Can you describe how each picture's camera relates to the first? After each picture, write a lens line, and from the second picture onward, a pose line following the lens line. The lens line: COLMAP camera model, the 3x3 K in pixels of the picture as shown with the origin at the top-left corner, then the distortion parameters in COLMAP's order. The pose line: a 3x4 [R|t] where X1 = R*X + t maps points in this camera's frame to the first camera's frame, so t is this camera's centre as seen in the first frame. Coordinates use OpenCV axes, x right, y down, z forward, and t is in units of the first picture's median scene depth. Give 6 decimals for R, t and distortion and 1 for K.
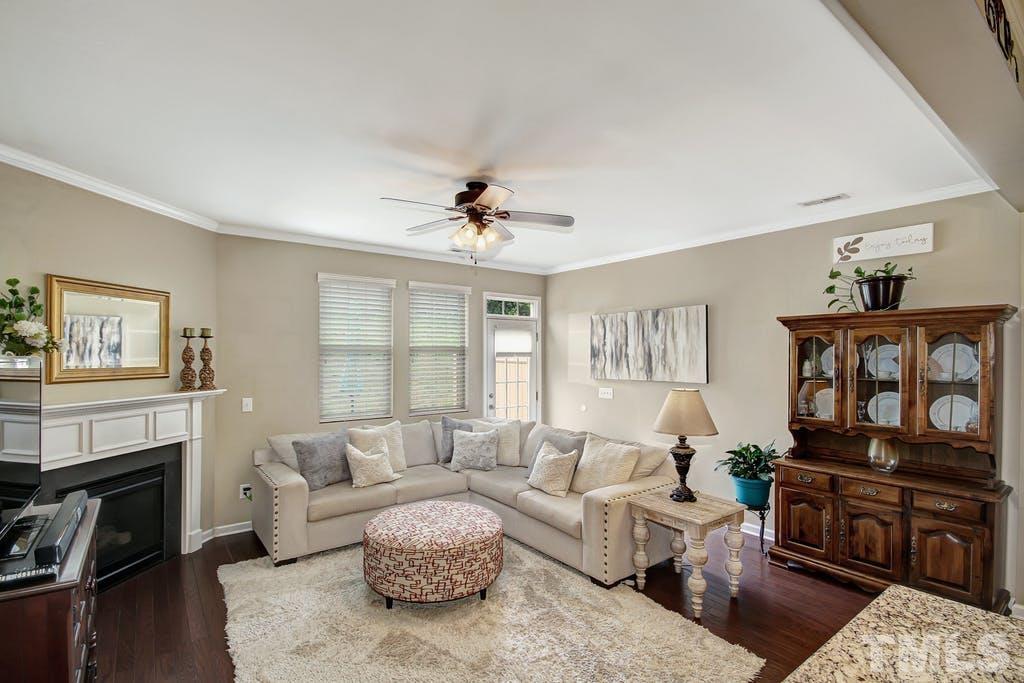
lens RADIAL K [[473.8, 0, 507.5], [0, 473.8, 351.8], [0, 0, 1]] dist [0.000566, -0.006381]
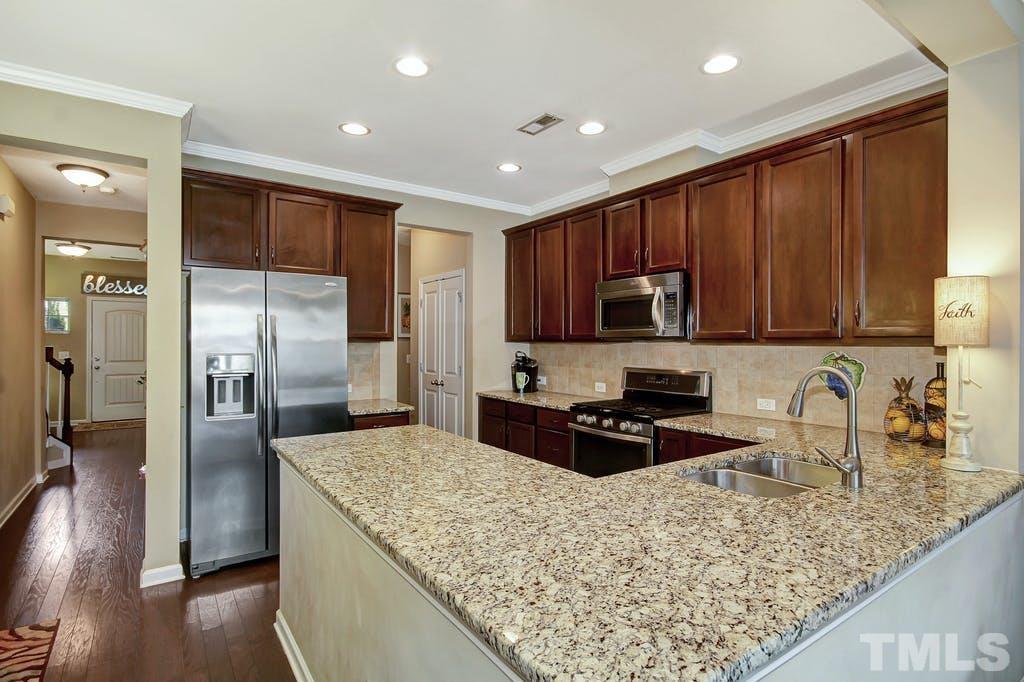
lens RADIAL K [[510.6, 0, 512.0], [0, 510.6, 341.1], [0, 0, 1]] dist [0.005072, -0.004294]
pose [[-0.999627, -0.007078, 0.026389, 0.331141], [-0.007338, 0.999925, -0.009757, 0.064786], [-0.026318, -0.009947, -0.999604, 0.526675]]
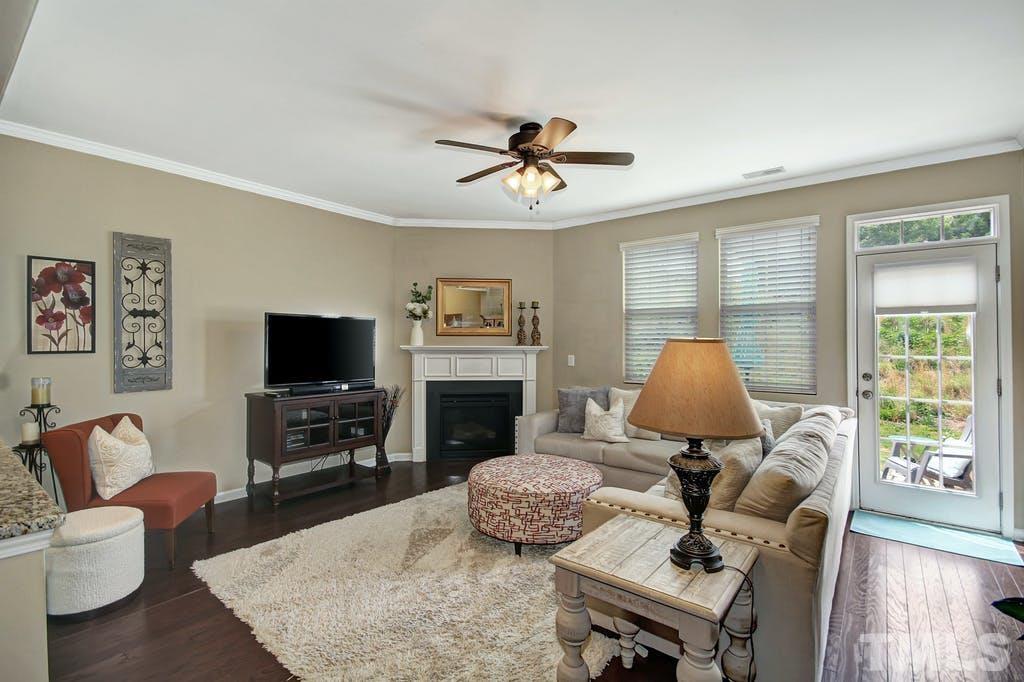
lens RADIAL K [[473.8, 0, 515.7], [0, 473.8, 336.6], [0, 0, 1]] dist [0.000566, -0.006381]
pose [[0.264080, -0.011351, -0.964434, 0.689536], [0.004898, 0.999934, -0.010428, 0.067004], [0.964488, -0.001970, 0.264119, 0.576831]]
